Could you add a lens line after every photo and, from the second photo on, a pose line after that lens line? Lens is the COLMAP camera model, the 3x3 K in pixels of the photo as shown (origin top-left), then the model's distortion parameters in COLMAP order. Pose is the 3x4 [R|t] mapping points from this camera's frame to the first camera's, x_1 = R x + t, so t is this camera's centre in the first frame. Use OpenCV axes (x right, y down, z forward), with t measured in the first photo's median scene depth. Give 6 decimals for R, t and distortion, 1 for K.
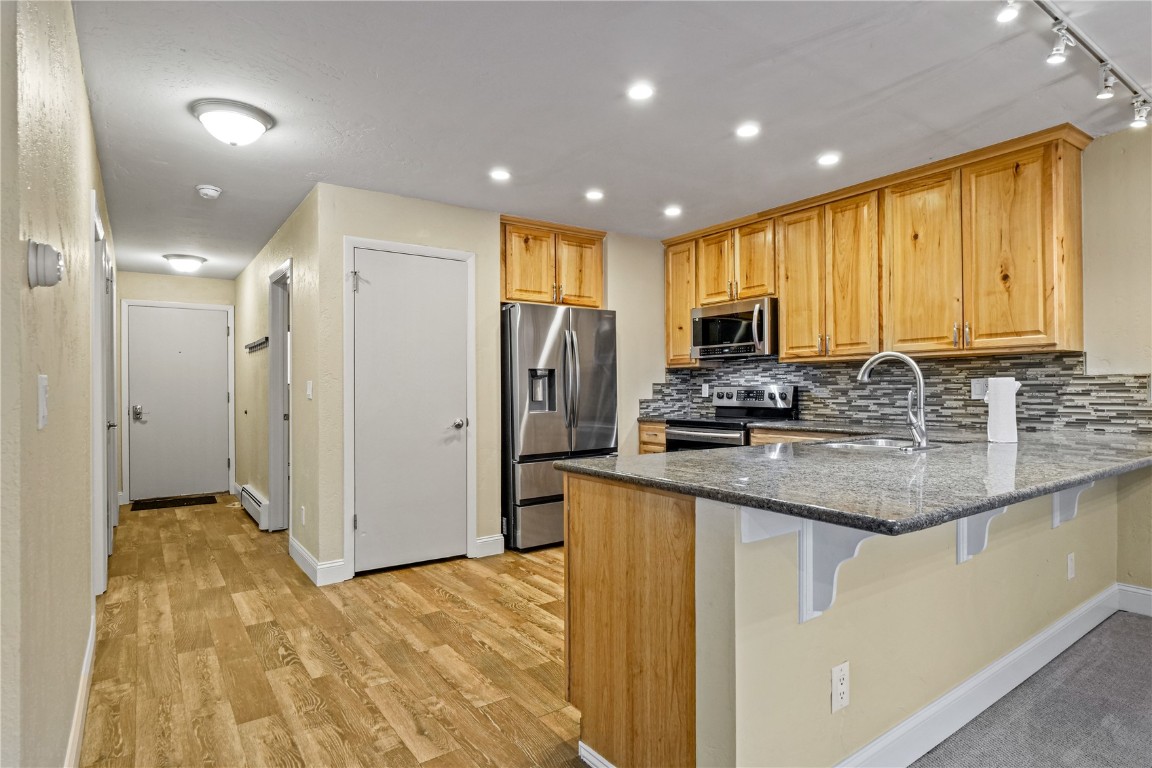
lens RADIAL K [[615.5, 0, 571.3], [0, 615.5, 389.4], [0, 0, 1]] dist [-0.002308, -0.001233]
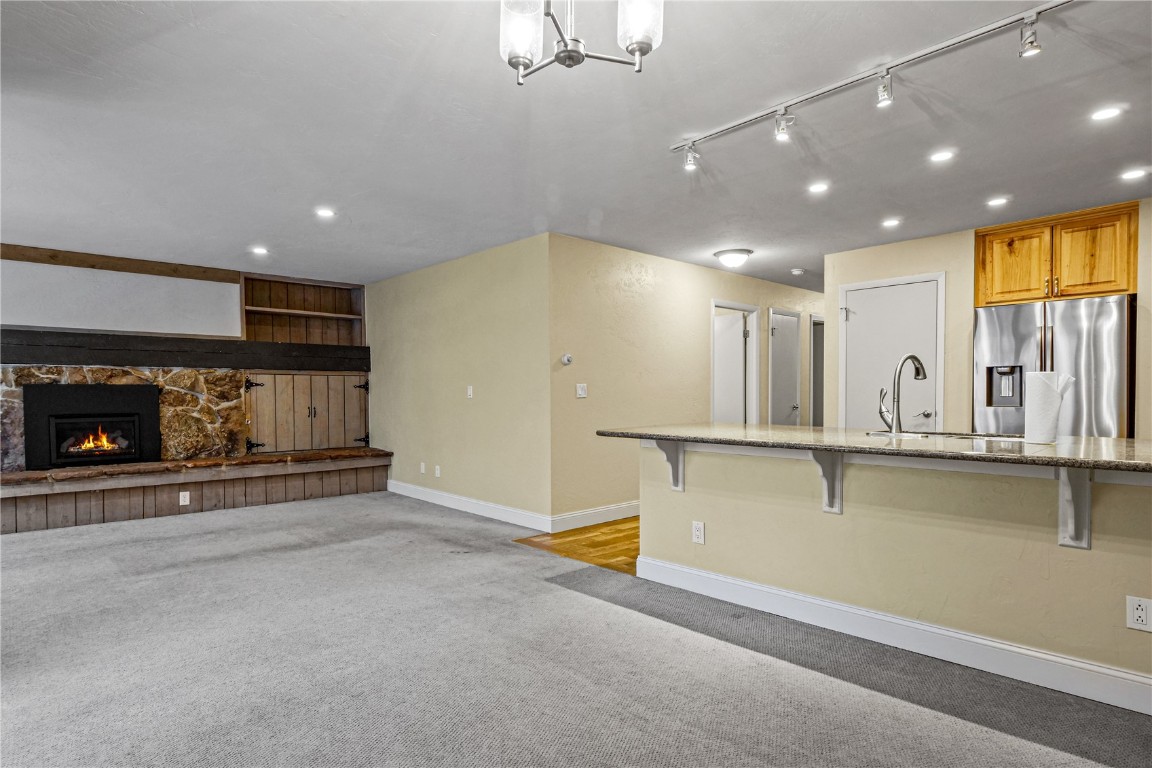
lens RADIAL K [[613.4, 0, 572.4], [0, 613.4, 410.4], [0, 0, 1]] dist [-0.001365, -0.000276]
pose [[0.132469, 0.033401, -0.990624, 0.932762], [0.006419, 0.999382, 0.034555, 0.001692], [0.991166, -0.010936, 0.132173, 0.124110]]
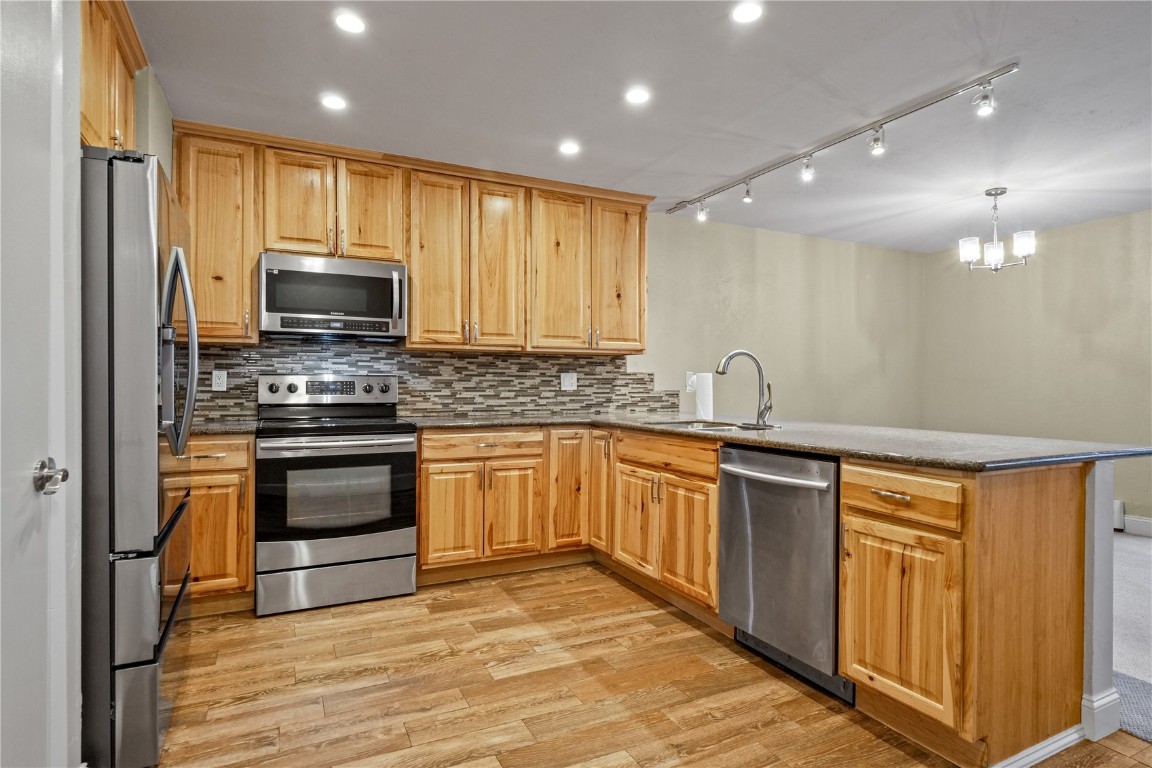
lens RADIAL K [[615.5, 0, 571.3], [0, 615.5, 389.4], [0, 0, 1]] dist [-0.002308, -0.001233]
pose [[0.159041, -0.005231, 0.987258, -0.447428], [-0.005869, 0.999963, 0.006244, 0.005872], [-0.987255, -0.006788, 0.159004, 0.670647]]
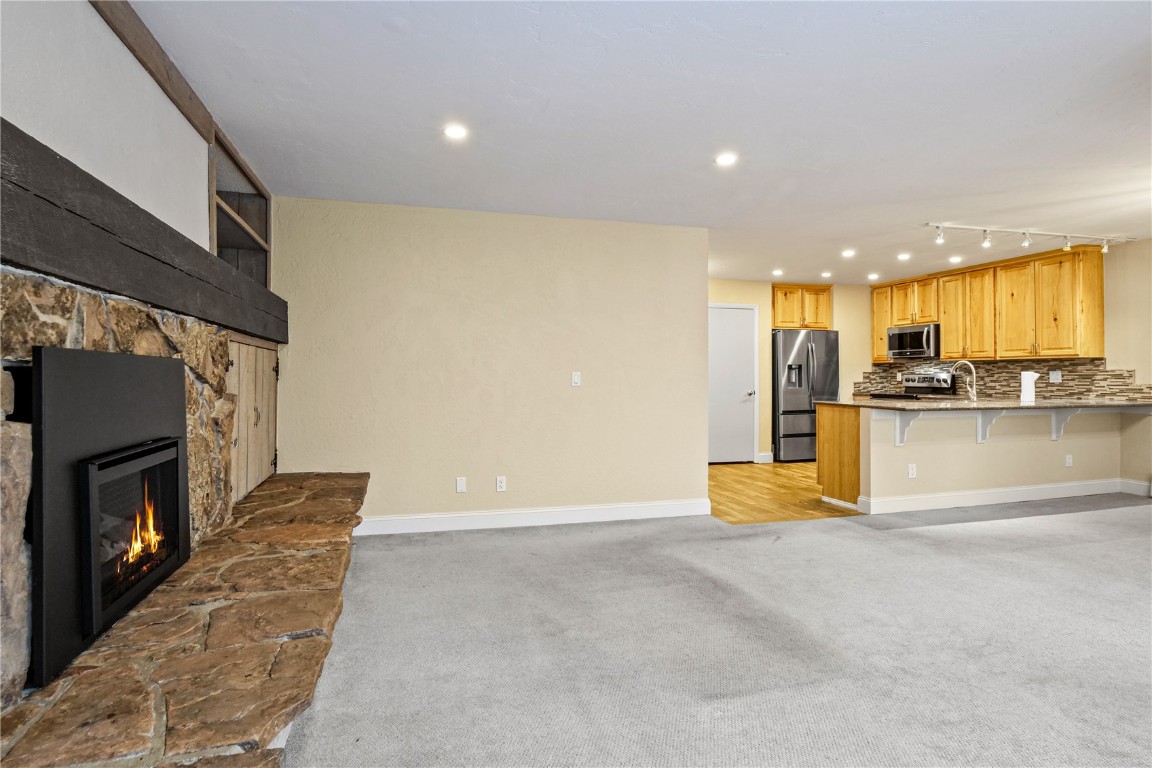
lens RADIAL K [[612.9, 0, 576.1], [0, 612.9, 371.0], [0, 0, 1]] dist [-0.005441, -0.000925]
pose [[0.942609, 0.003174, -0.333883, -0.054954], [-0.004871, 0.999979, -0.004245, -0.003244], [0.333862, 0.005628, 0.942605, -0.987489]]
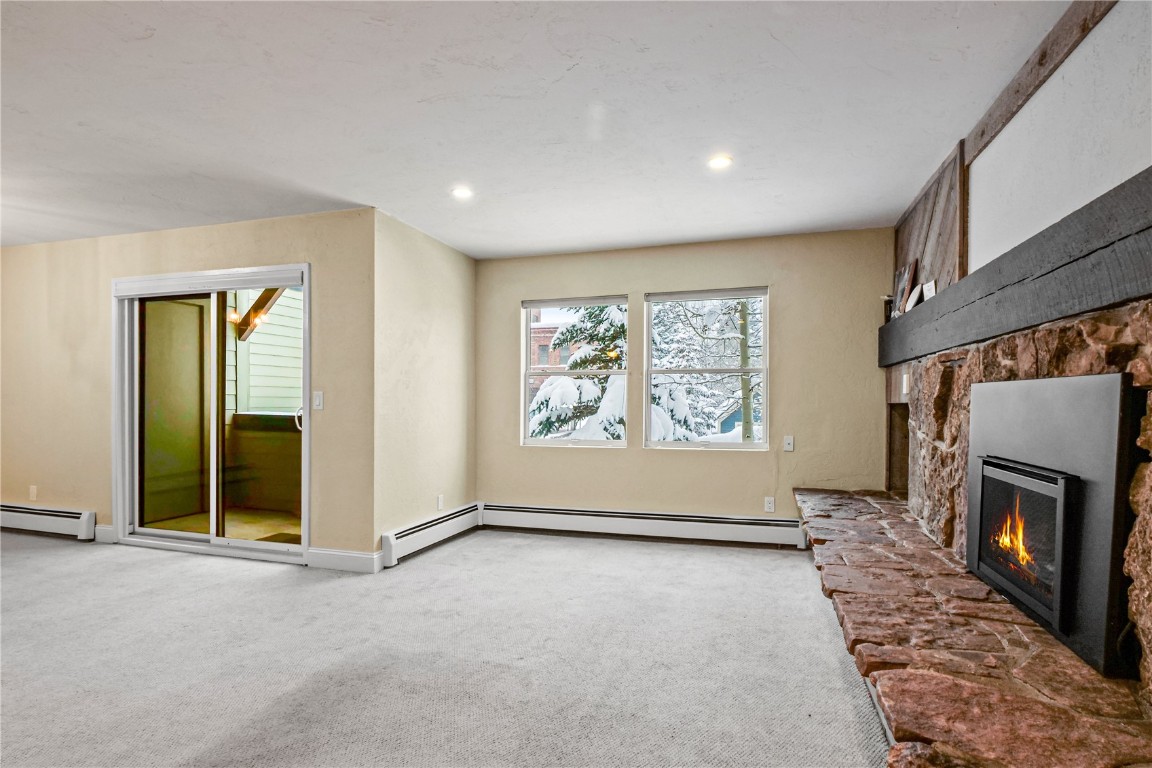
lens RADIAL K [[591.1, 0, 575.5], [0, 591.1, 406.6], [0, 0, 1]] dist [-0.007519, -0.000928]
pose [[-0.605187, -0.003603, 0.796075, -0.621588], [-0.000626, 0.999992, 0.004049, 0.004867], [-0.796083, 0.001952, -0.605184, -0.171141]]
